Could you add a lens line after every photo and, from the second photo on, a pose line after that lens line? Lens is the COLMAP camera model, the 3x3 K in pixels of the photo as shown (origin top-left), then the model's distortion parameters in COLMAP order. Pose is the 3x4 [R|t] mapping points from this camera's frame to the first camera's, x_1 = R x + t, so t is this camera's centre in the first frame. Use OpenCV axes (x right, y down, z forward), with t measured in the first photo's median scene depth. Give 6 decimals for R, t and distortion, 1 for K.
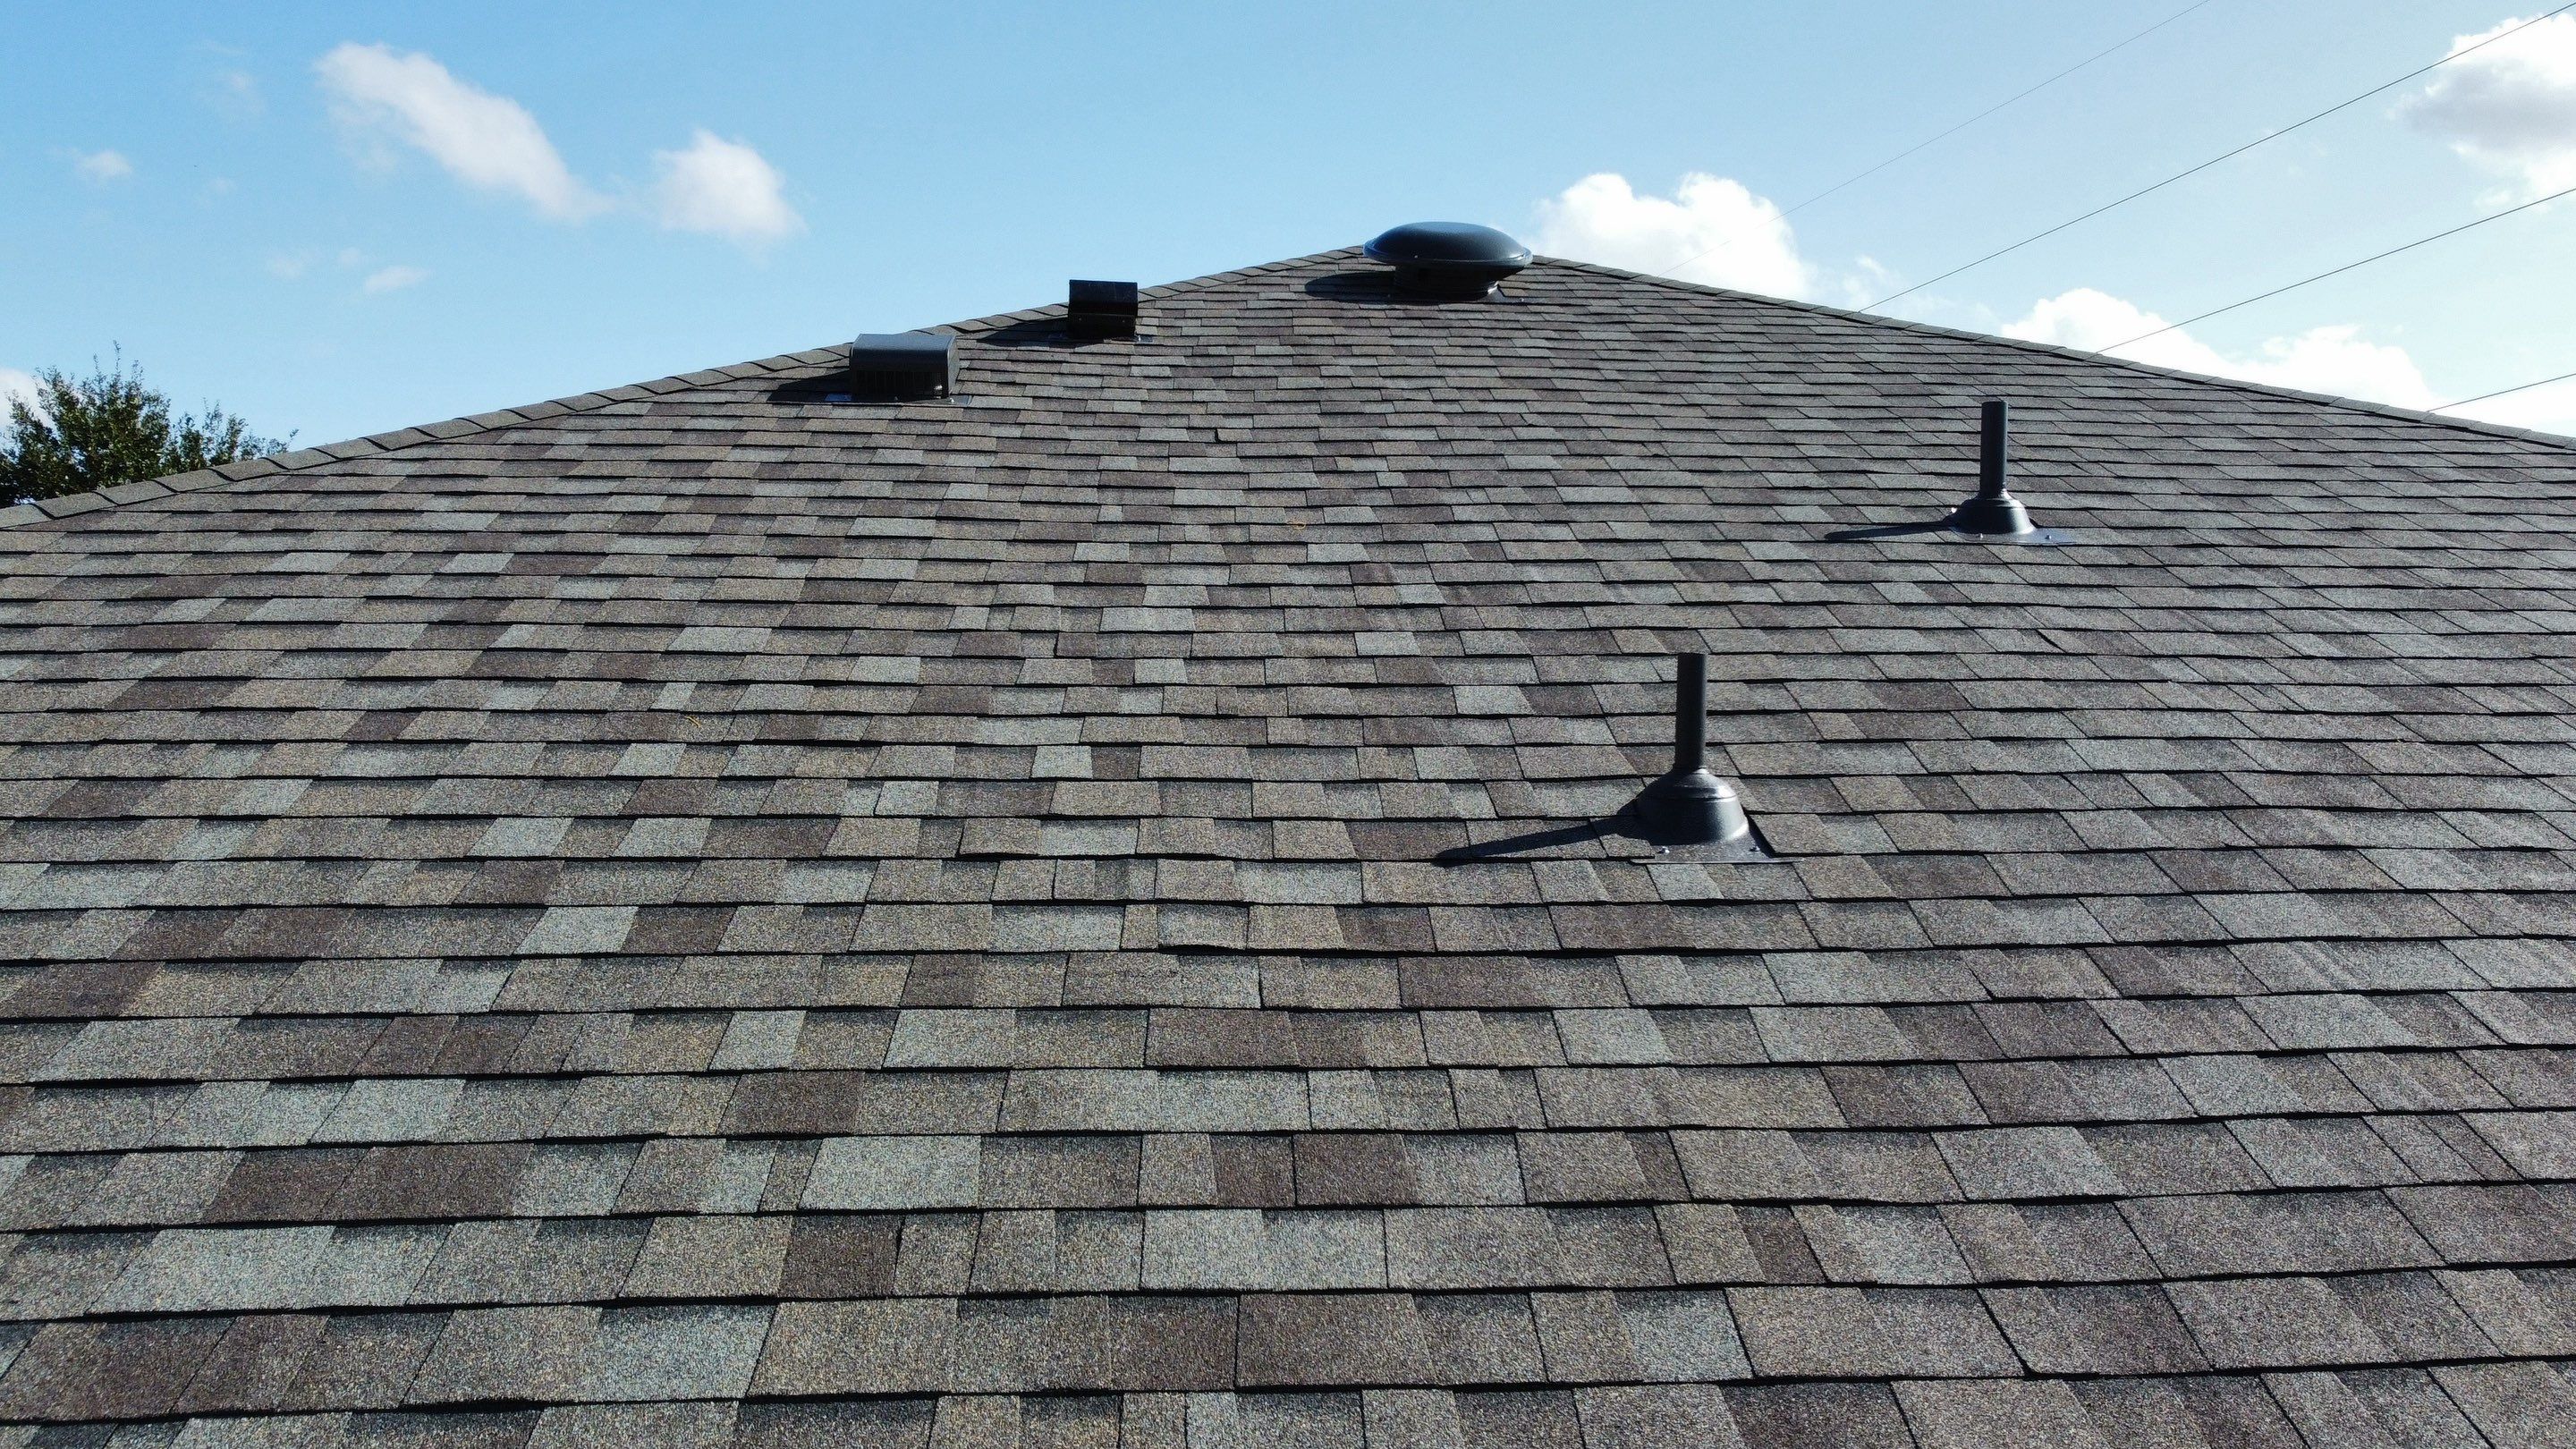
lens RADIAL K [[1954.5, 0, 1281.6], [0, 1954.5, 716.7], [0, 0, 1]] dist [0.010767, -0.024872]
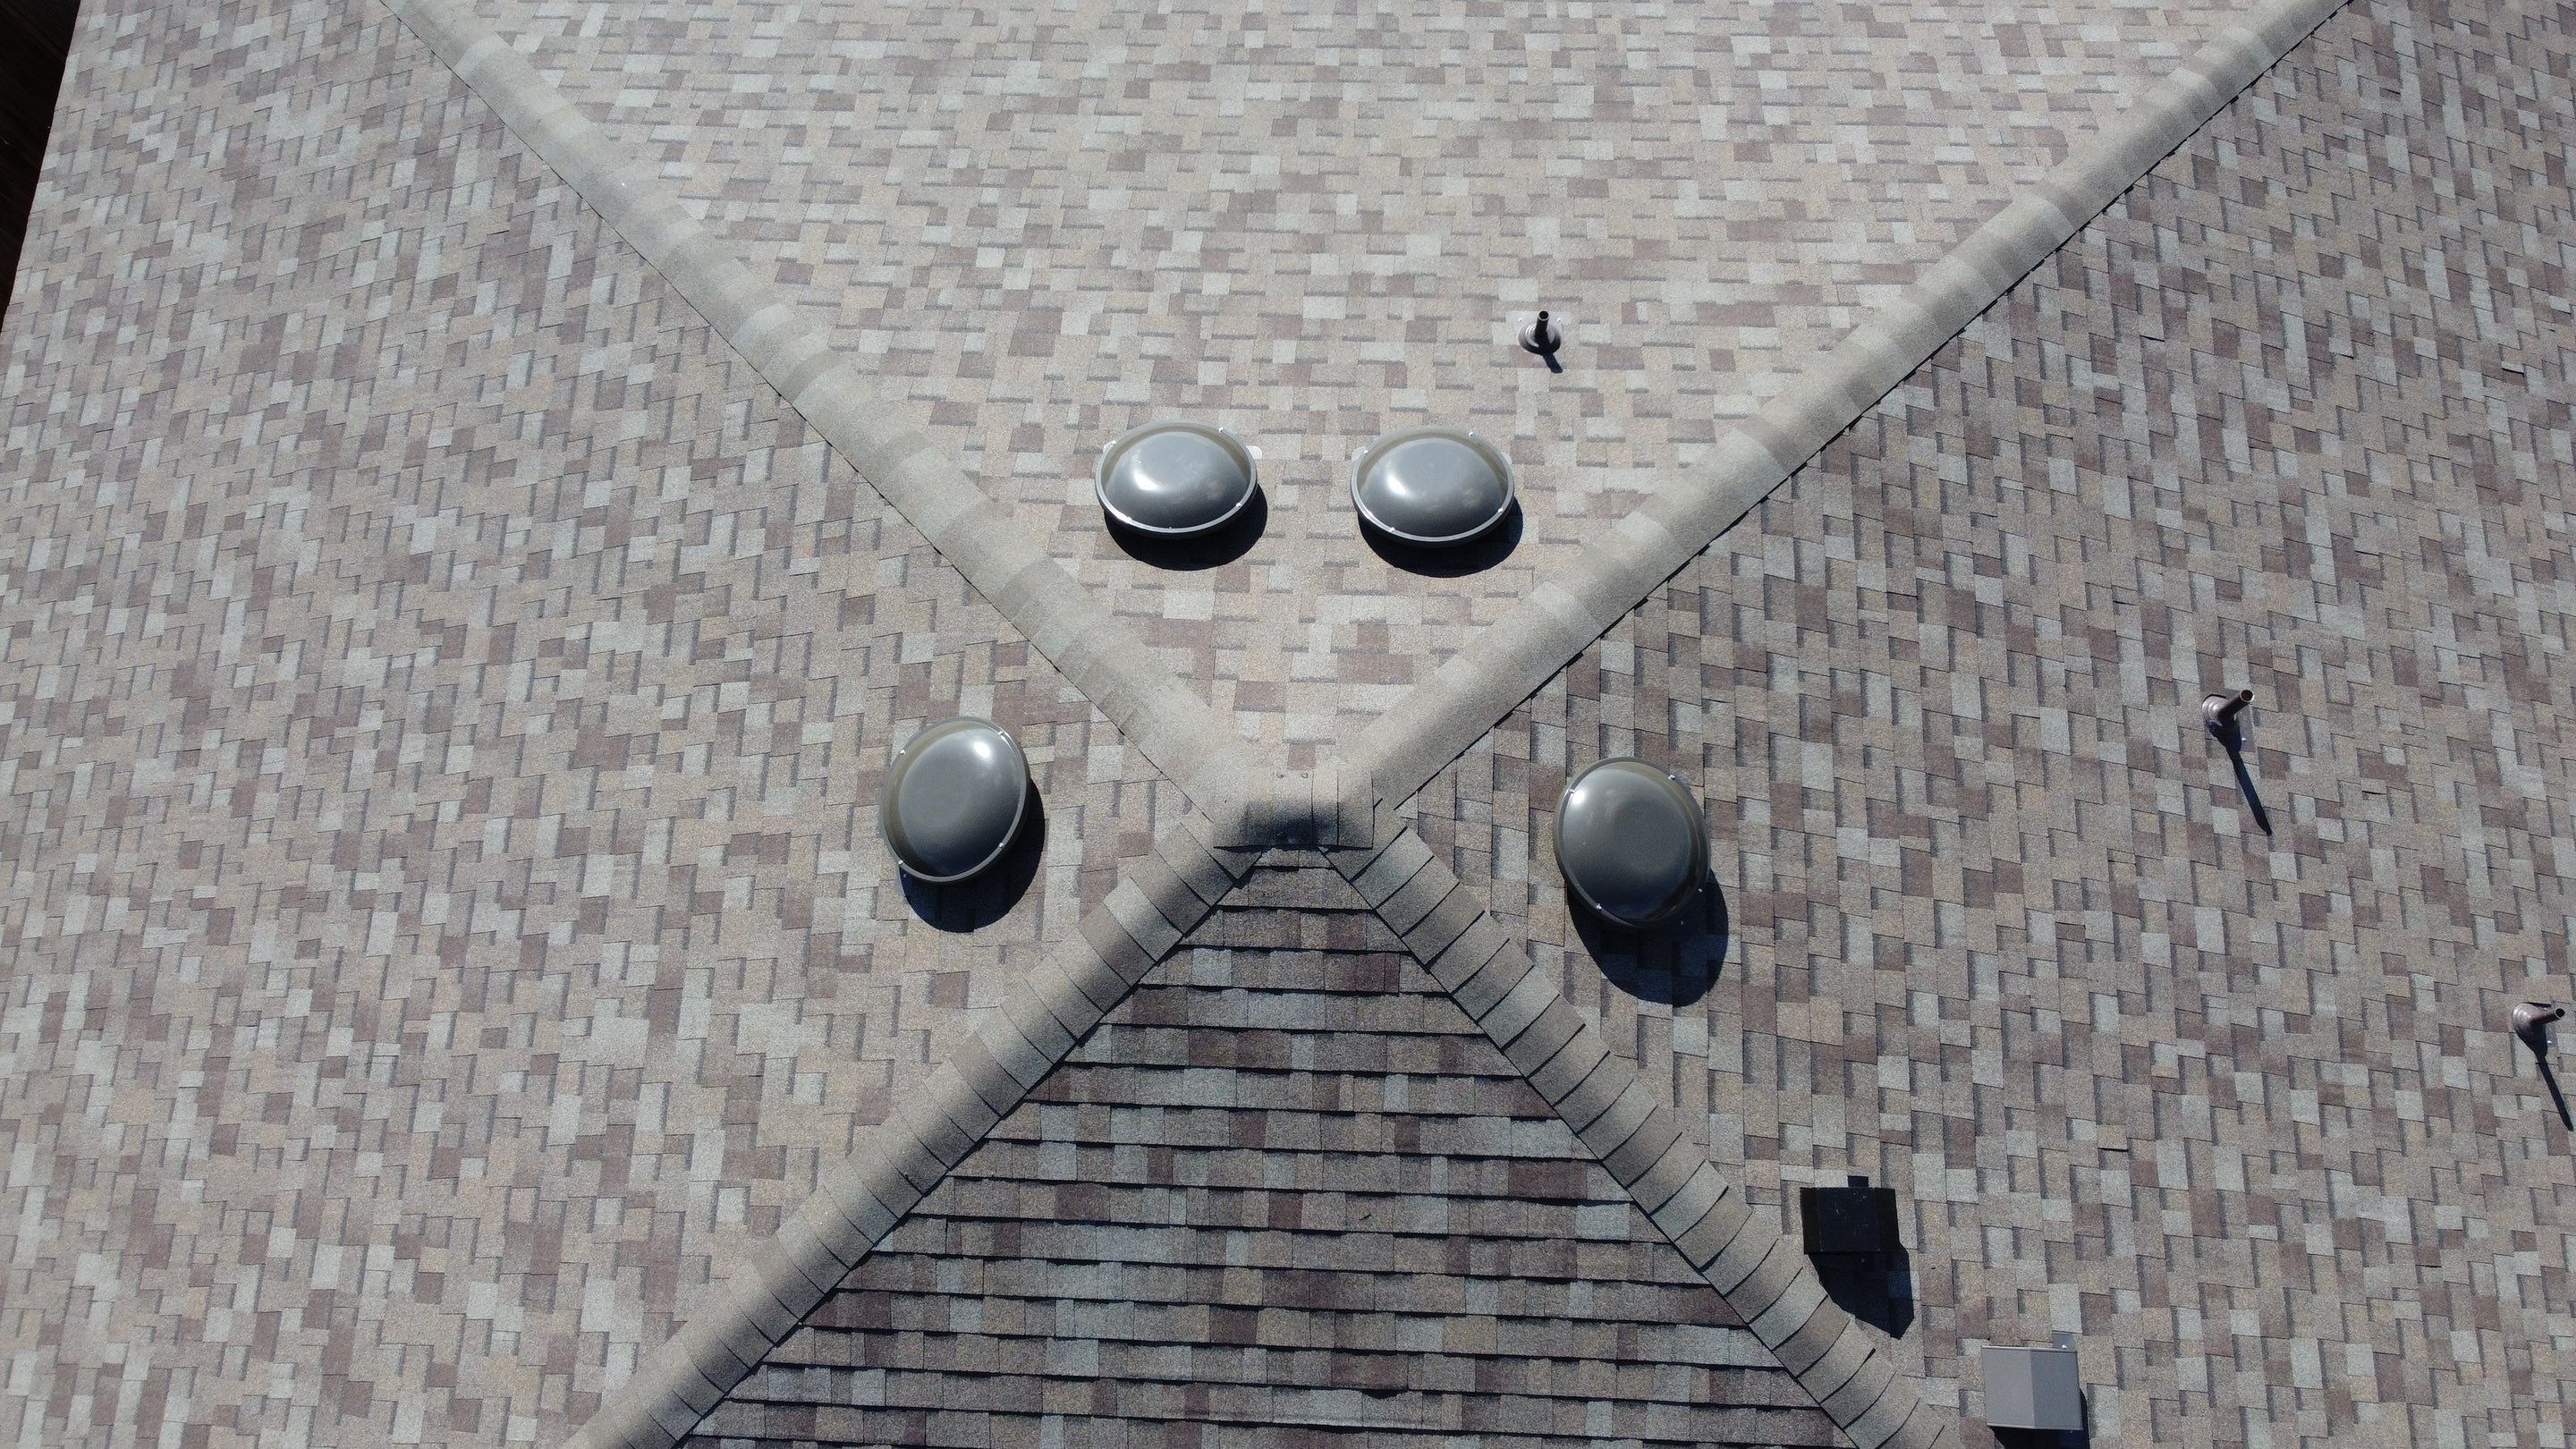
lens RADIAL K [[1954.5, 0, 1285.3], [0, 1954.5, 740.3], [0, 0, 1]] dist [0.010767, -0.024872]
pose [[0.107251, -0.955881, 0.273474, -0.362172], [0.039489, 0.278940, 0.959496, -2.904162], [-0.993447, -0.092108, 0.067664, 2.739156]]
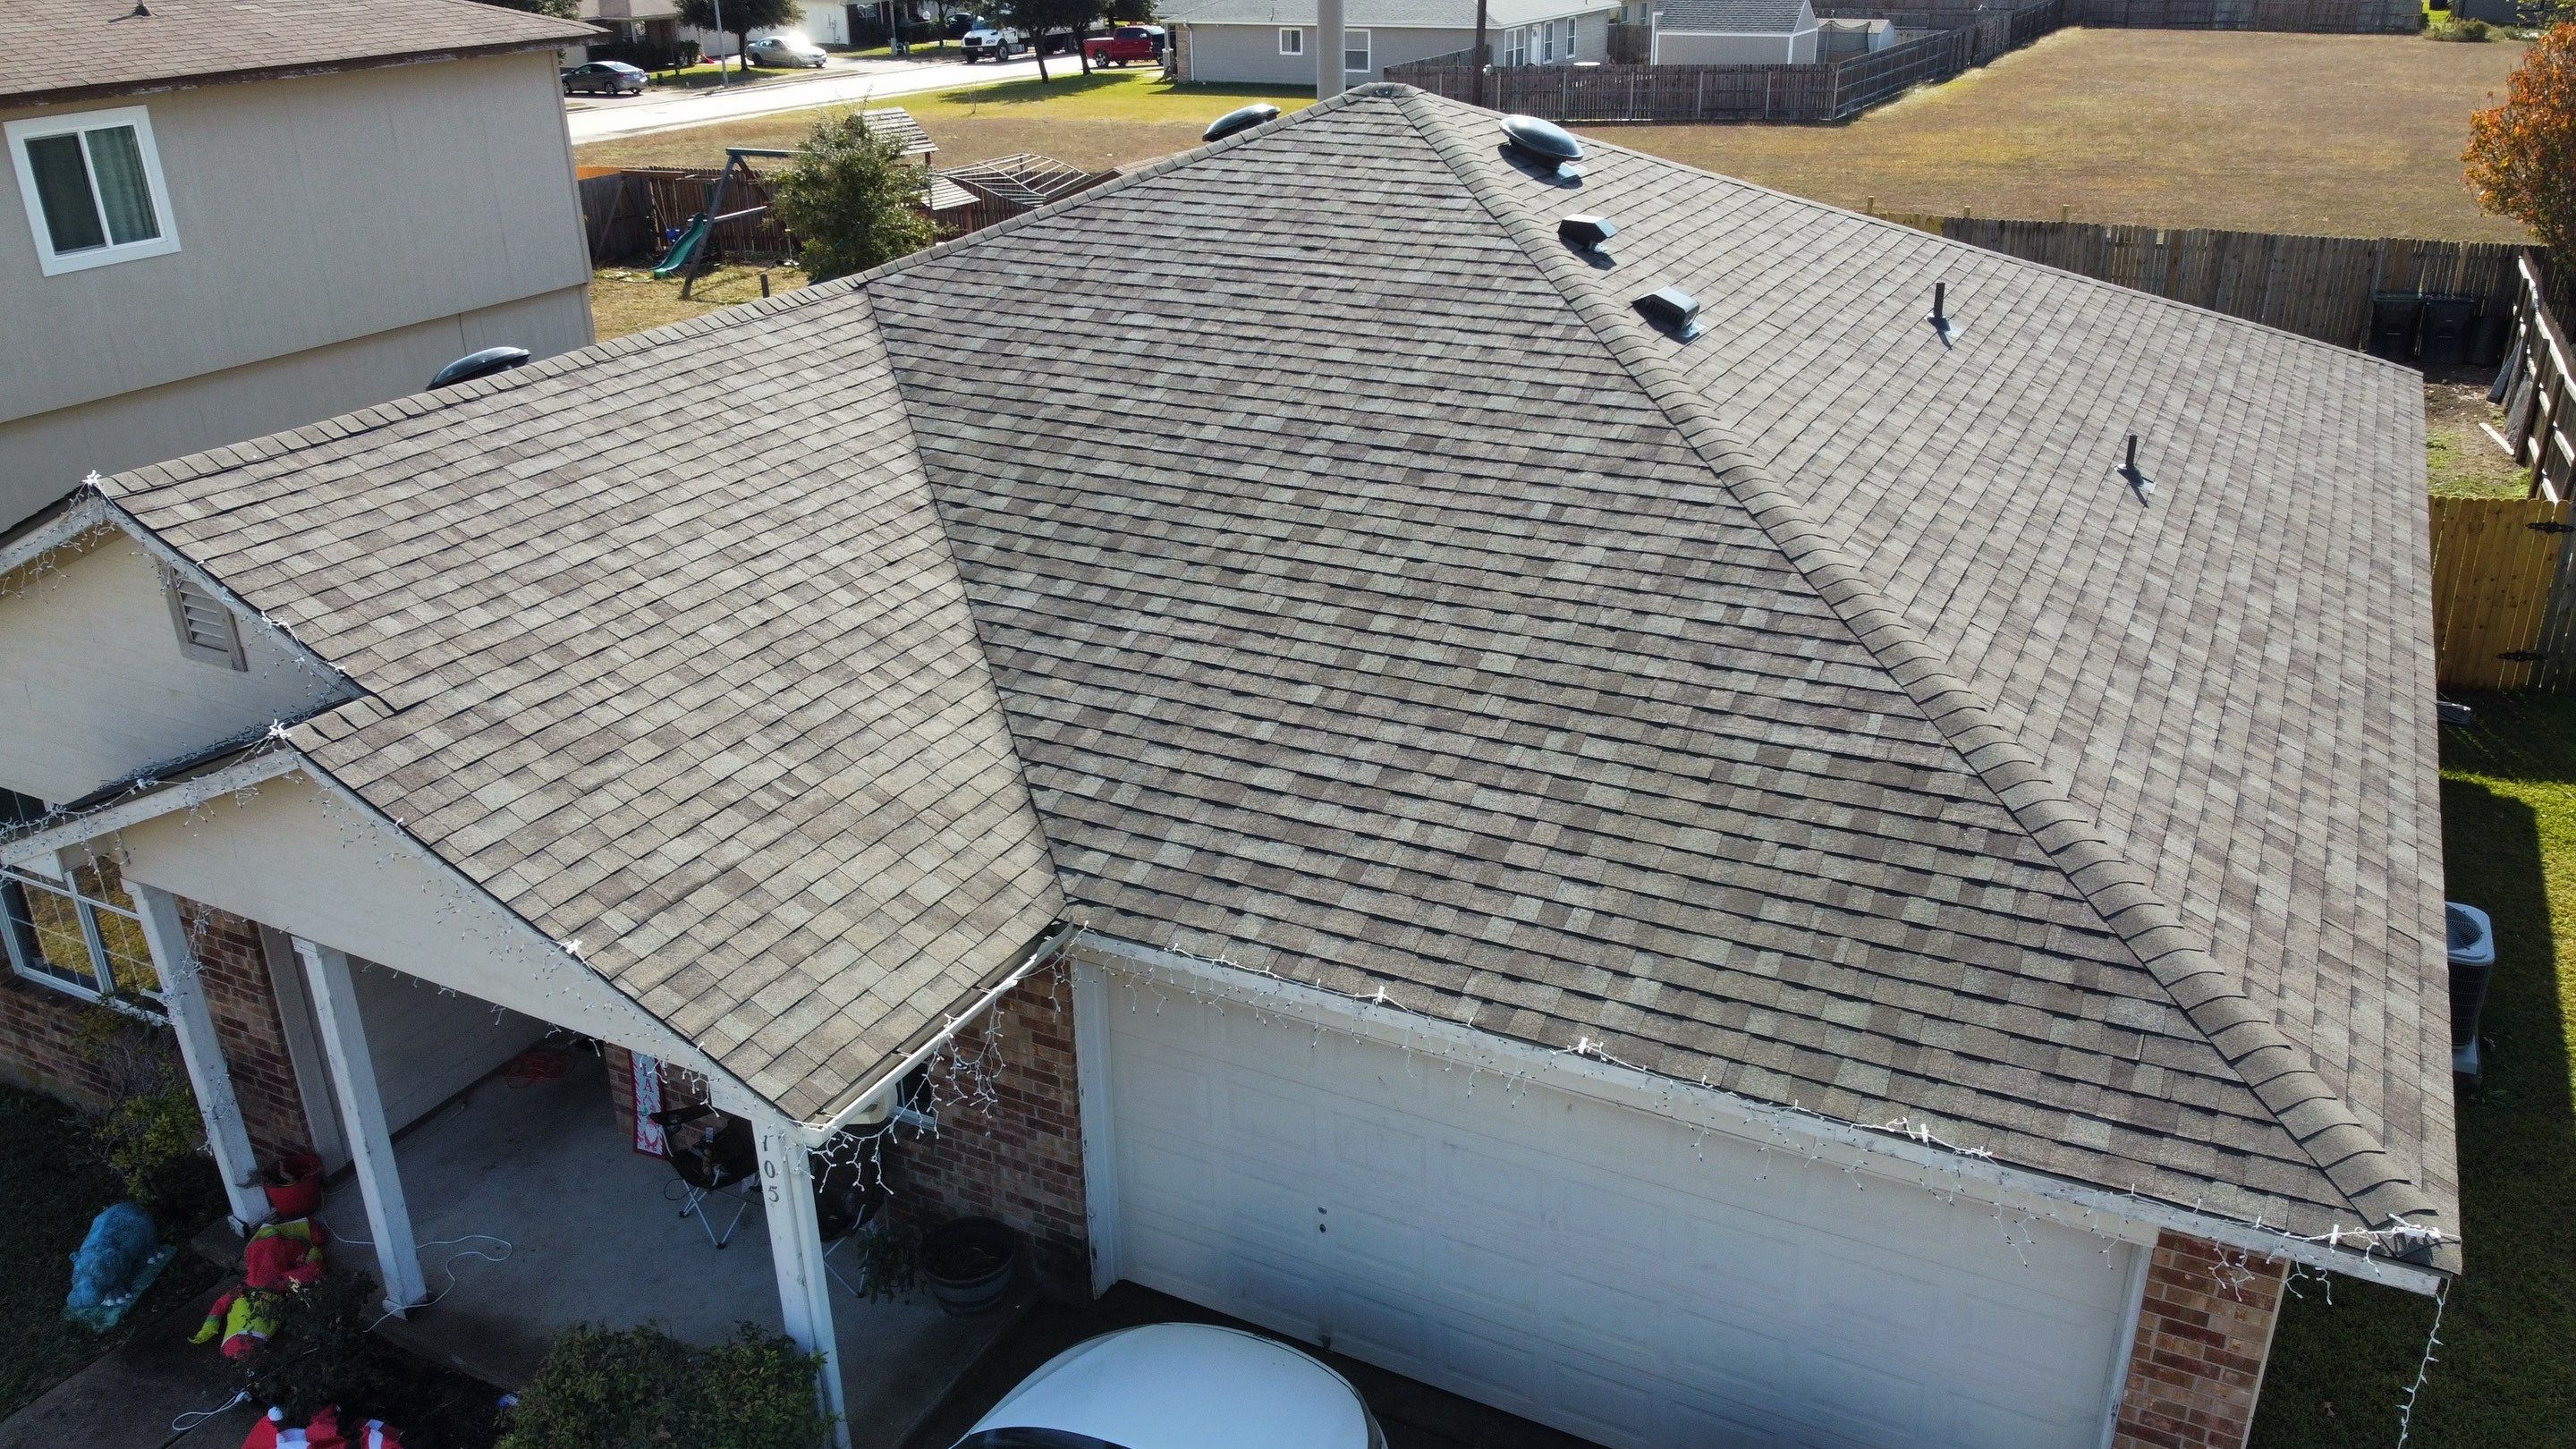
lens RADIAL K [[1954.5, 0, 1287.3], [0, 1954.5, 747.5], [0, 0, 1]] dist [0.010767, -0.024872]
pose [[0.524790, -0.353332, 0.774437, -4.200068], [0.025048, 0.915799, 0.400854, -1.144122], [-0.850863, -0.190966, 0.489453, 0.441728]]
